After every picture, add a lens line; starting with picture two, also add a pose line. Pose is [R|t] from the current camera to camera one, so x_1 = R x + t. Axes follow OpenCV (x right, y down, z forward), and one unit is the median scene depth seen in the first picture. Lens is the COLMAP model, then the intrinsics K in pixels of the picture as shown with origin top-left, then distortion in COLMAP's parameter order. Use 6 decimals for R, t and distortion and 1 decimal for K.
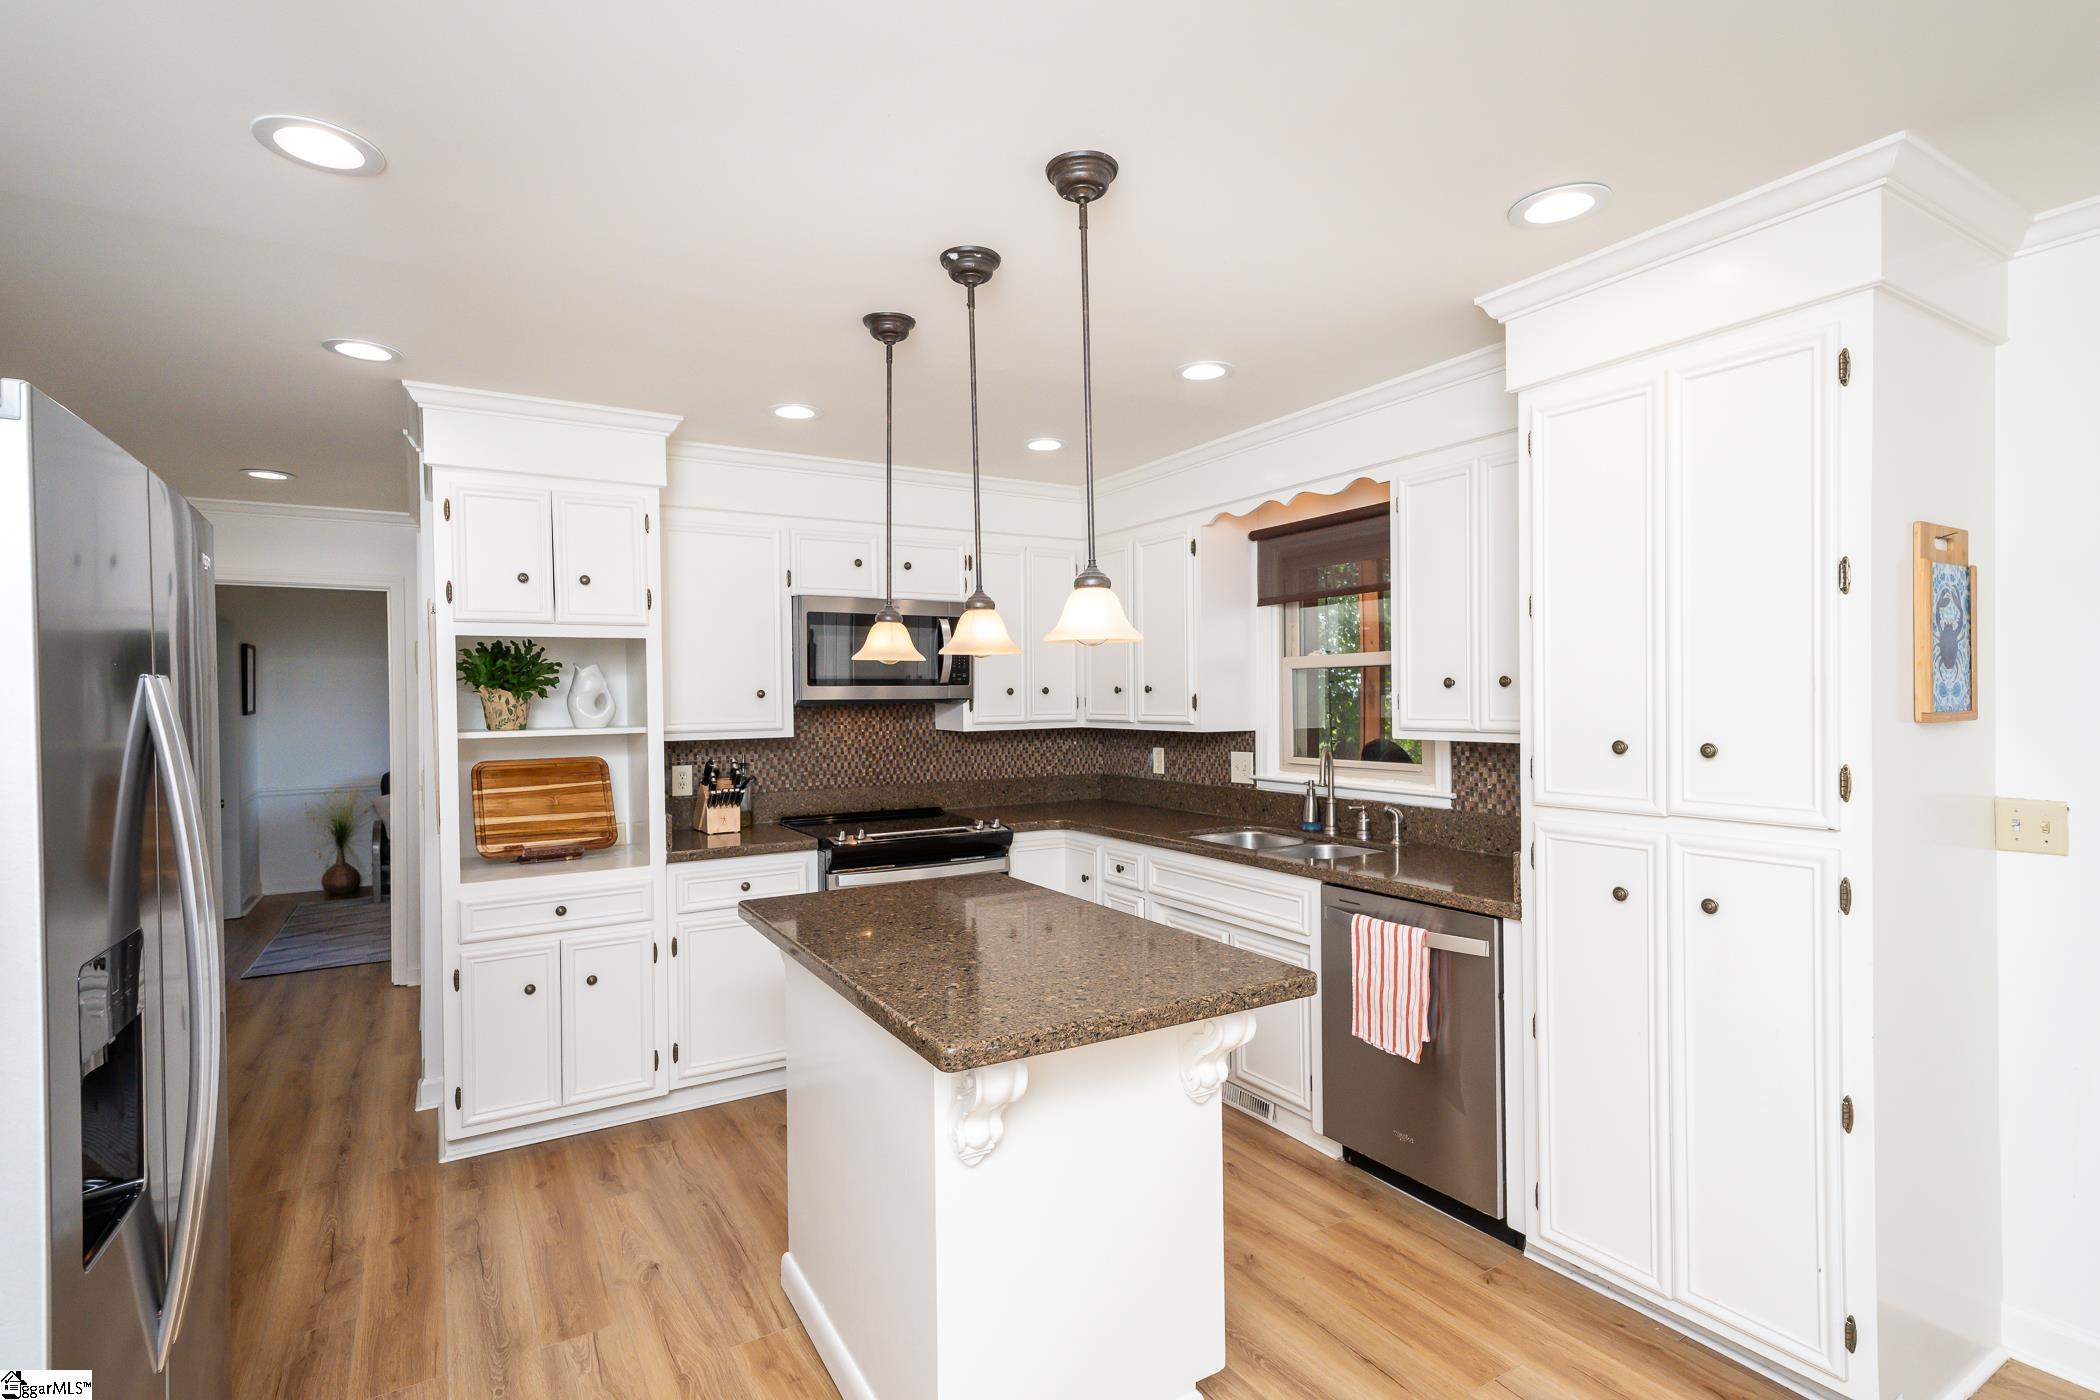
lens RADIAL K [[1016.8, 0, 1053.2], [0, 1016.8, 702.9], [0, 0, 1]] dist [0.012359, 0.000267]
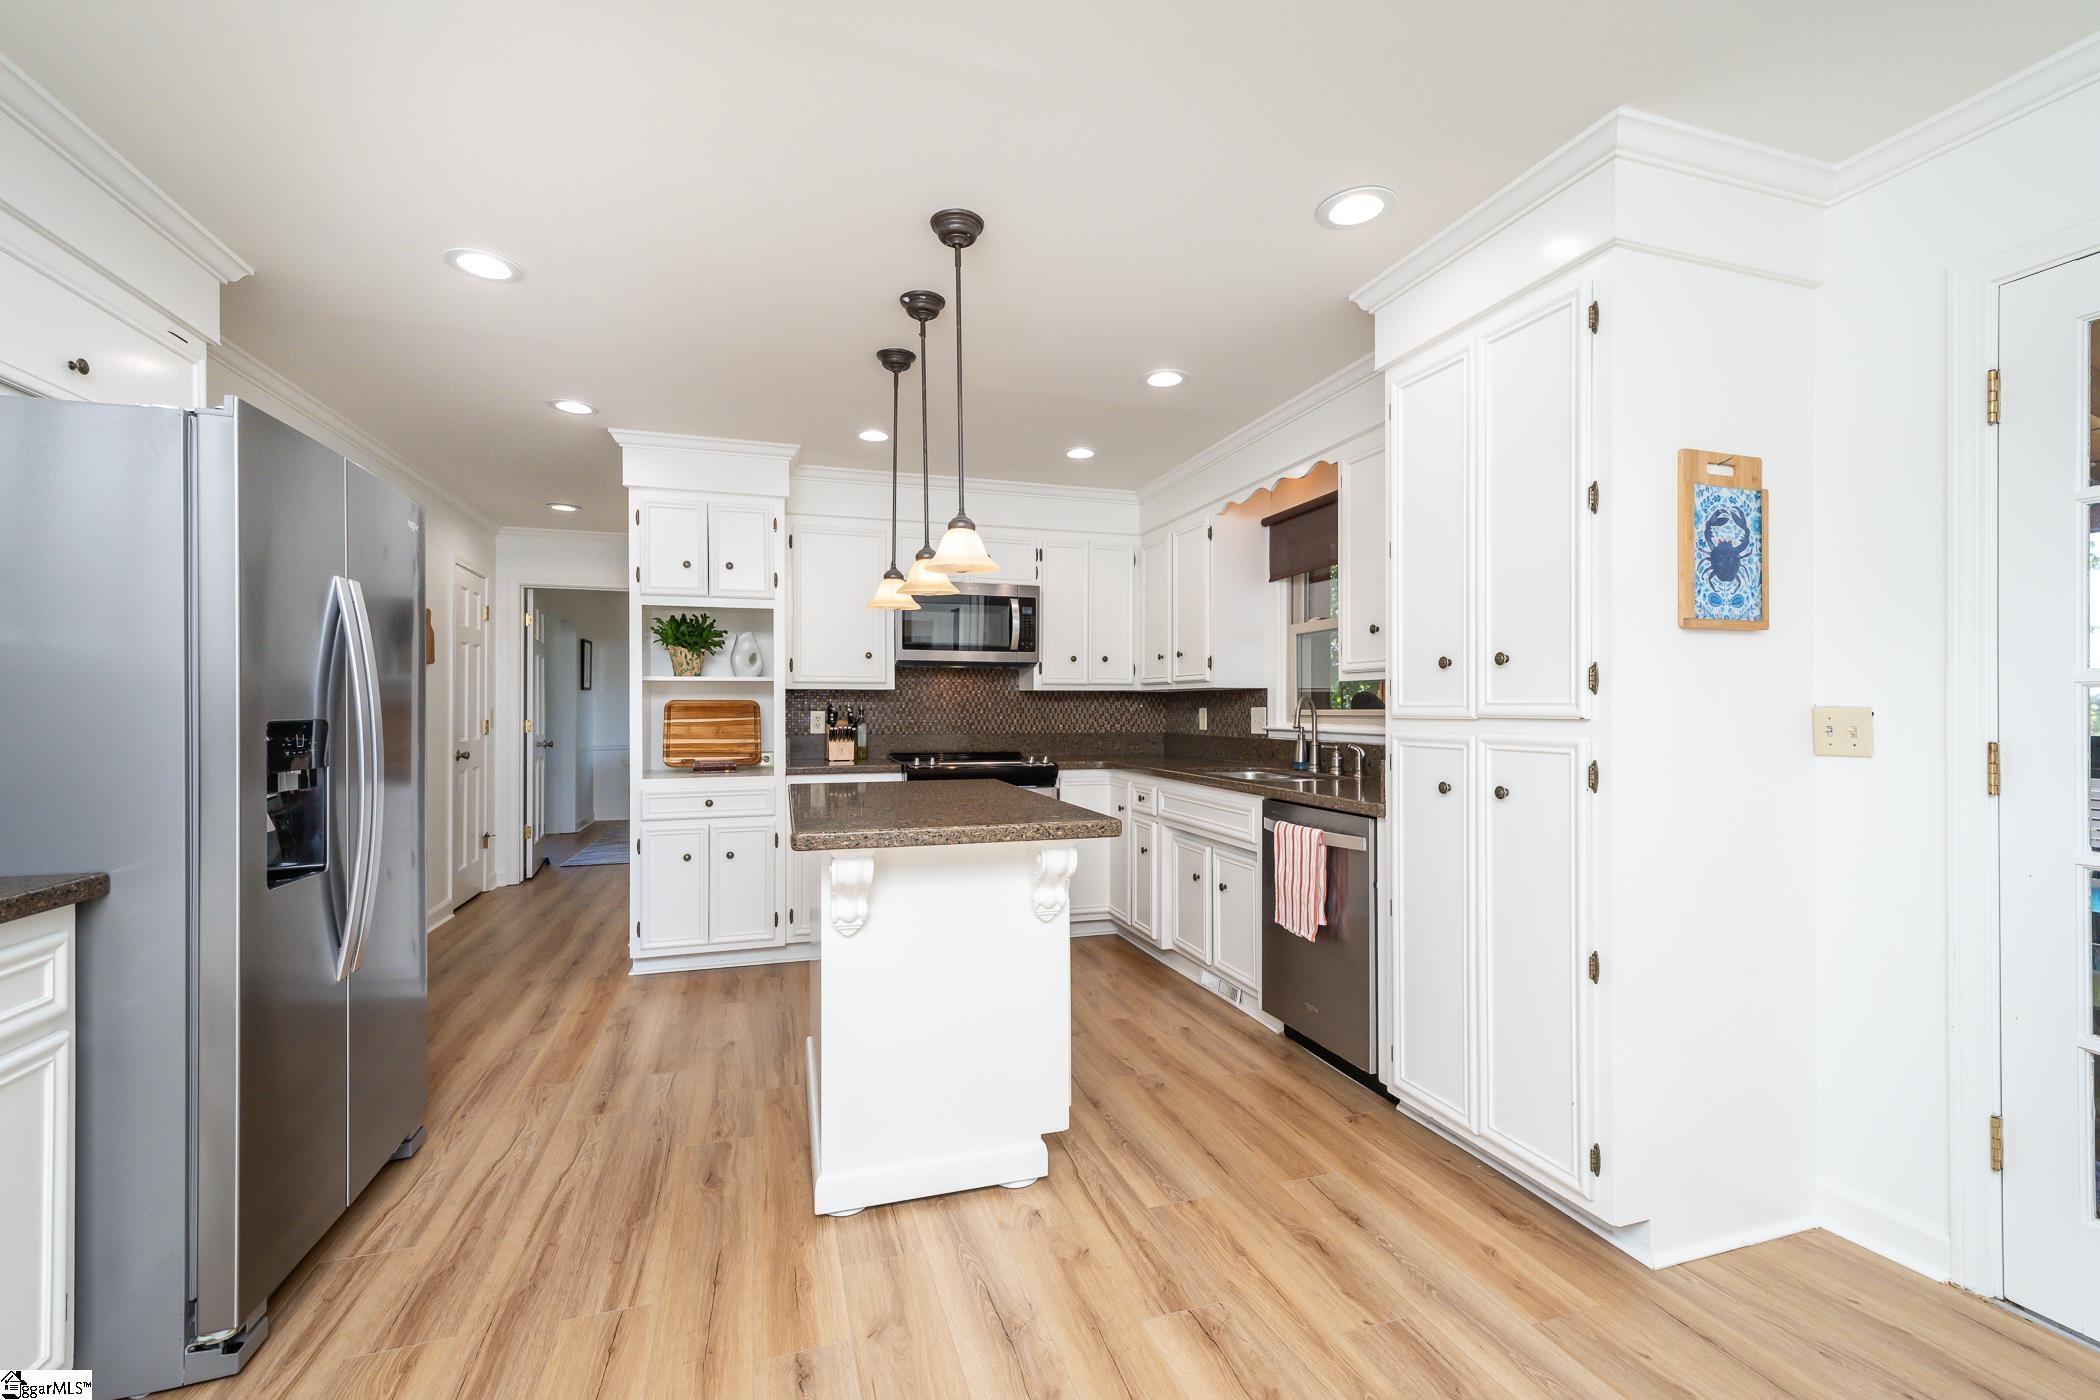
lens RADIAL K [[882.7, 0, 1048.5], [0, 882.7, 703.8], [0, 0, 1]] dist [0.009057, 0.000049]
pose [[0.972139, 0.008737, -0.234241, 0.290299], [-0.011259, 0.999892, -0.009430, 0.087046], [0.234134, 0.011805, 0.972133, -0.076030]]
